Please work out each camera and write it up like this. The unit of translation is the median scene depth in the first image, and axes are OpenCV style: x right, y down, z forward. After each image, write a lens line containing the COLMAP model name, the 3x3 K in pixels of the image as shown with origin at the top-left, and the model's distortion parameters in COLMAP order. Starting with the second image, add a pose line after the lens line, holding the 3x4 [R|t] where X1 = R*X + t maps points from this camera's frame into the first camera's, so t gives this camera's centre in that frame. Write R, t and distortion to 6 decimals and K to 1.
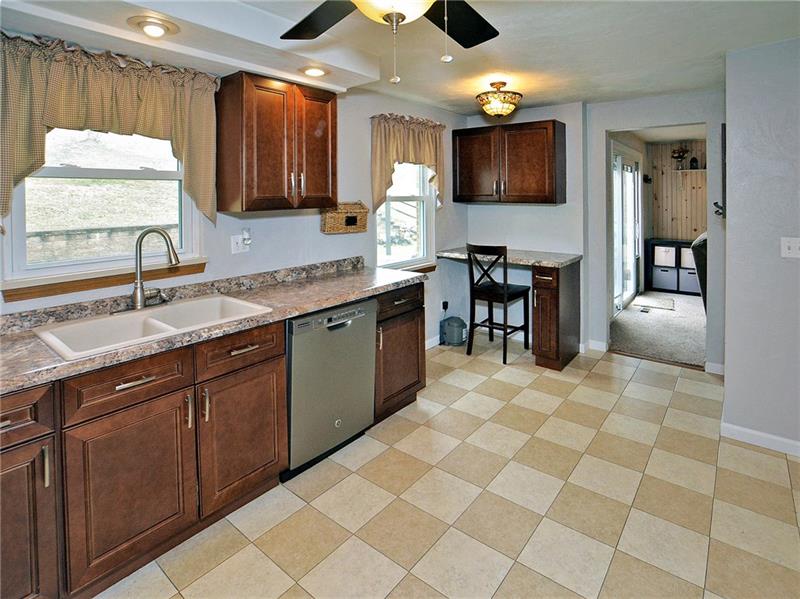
lens RADIAL K [[428.4, 0, 399.3], [0, 428.4, 296.6], [0, 0, 1]] dist [-0.002029, -0.000075]
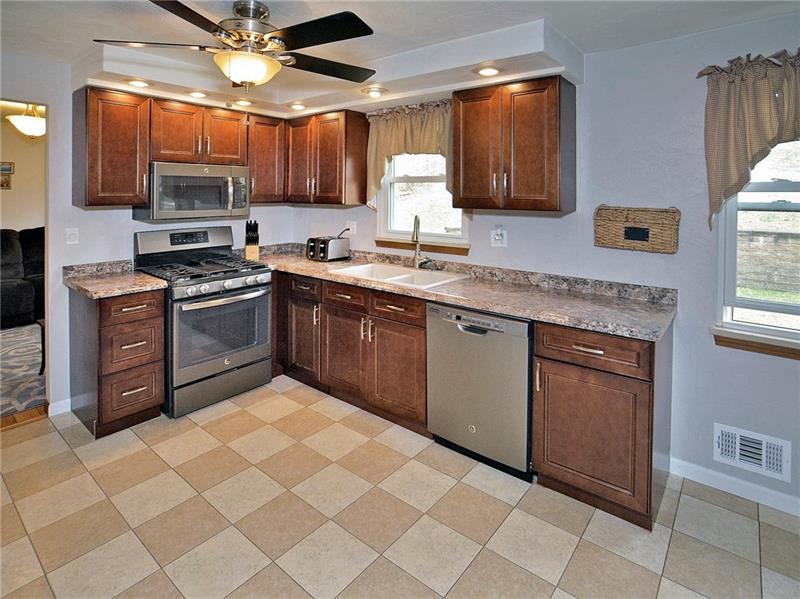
lens RADIAL K [[427.7, 0, 400.0], [0, 427.7, 299.5], [0, 0, 1]] dist [-0.004256, 0.000411]
pose [[0.014627, 0.250424, -0.968026, 0.781838], [-0.242961, 0.940004, 0.239504, -0.189693], [0.969926, 0.231690, 0.074593, 0.751254]]
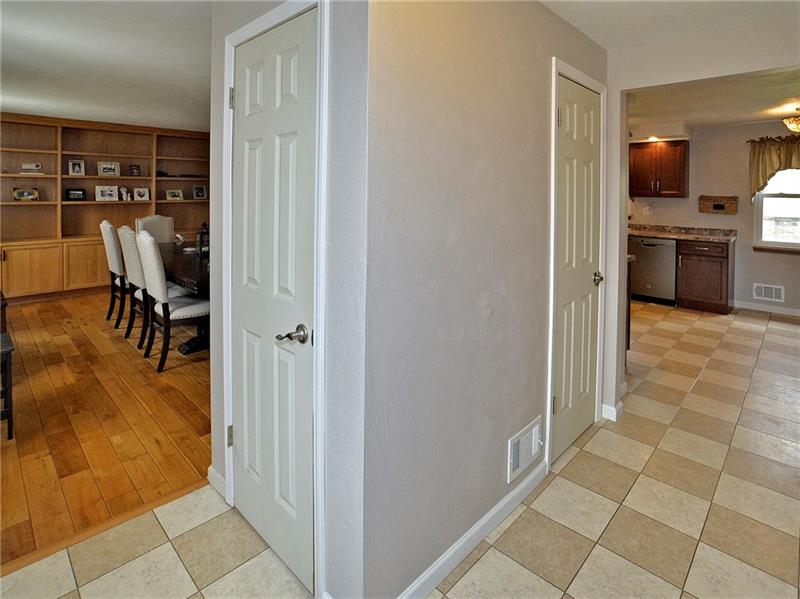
lens RADIAL K [[425.7, 0, 402.7], [0, 425.7, 281.7], [0, 0, 1]] dist [-0.003405, -0.000777]
pose [[-0.069465, 0.224467, -0.972003, 2.243552], [-0.243487, 0.941073, 0.234726, 0.029458], [0.967413, 0.252975, -0.010717, -0.210145]]
